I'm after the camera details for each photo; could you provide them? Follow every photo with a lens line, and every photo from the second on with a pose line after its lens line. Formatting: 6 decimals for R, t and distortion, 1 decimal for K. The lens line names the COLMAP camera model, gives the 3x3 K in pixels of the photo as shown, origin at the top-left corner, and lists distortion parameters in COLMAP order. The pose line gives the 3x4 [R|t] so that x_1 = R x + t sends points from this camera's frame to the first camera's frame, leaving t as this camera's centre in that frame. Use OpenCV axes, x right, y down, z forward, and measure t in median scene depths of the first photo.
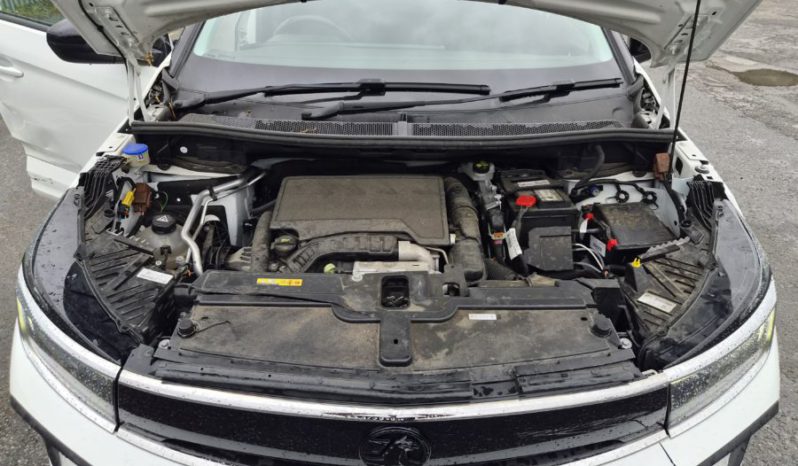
lens RADIAL K [[549.3, 0, 400.0], [0, 549.3, 231.9], [0, 0, 1]] dist [0.034971, -0.016291]
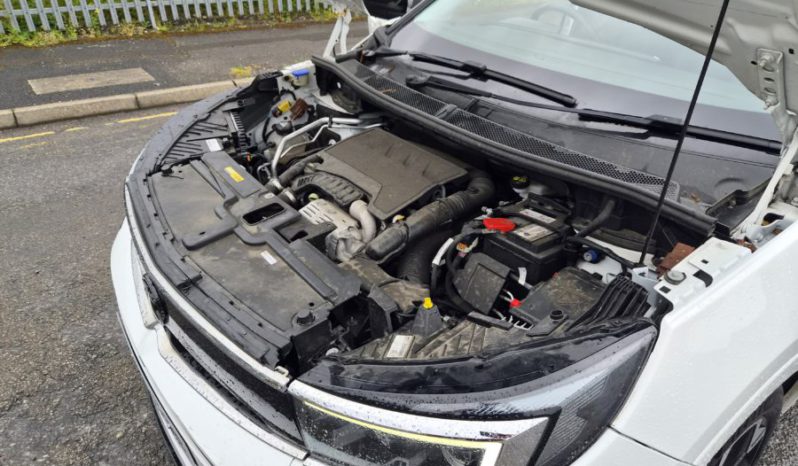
lens RADIAL K [[549.3, 0, 402.5], [0, 549.3, 230.4], [0, 0, 1]] dist [0.034971, -0.016291]
pose [[0.592467, 0.406048, -0.695779, 0.674696], [-0.404848, 0.896770, 0.178609, -0.127319], [0.696478, 0.175865, 0.695694, 0.263114]]
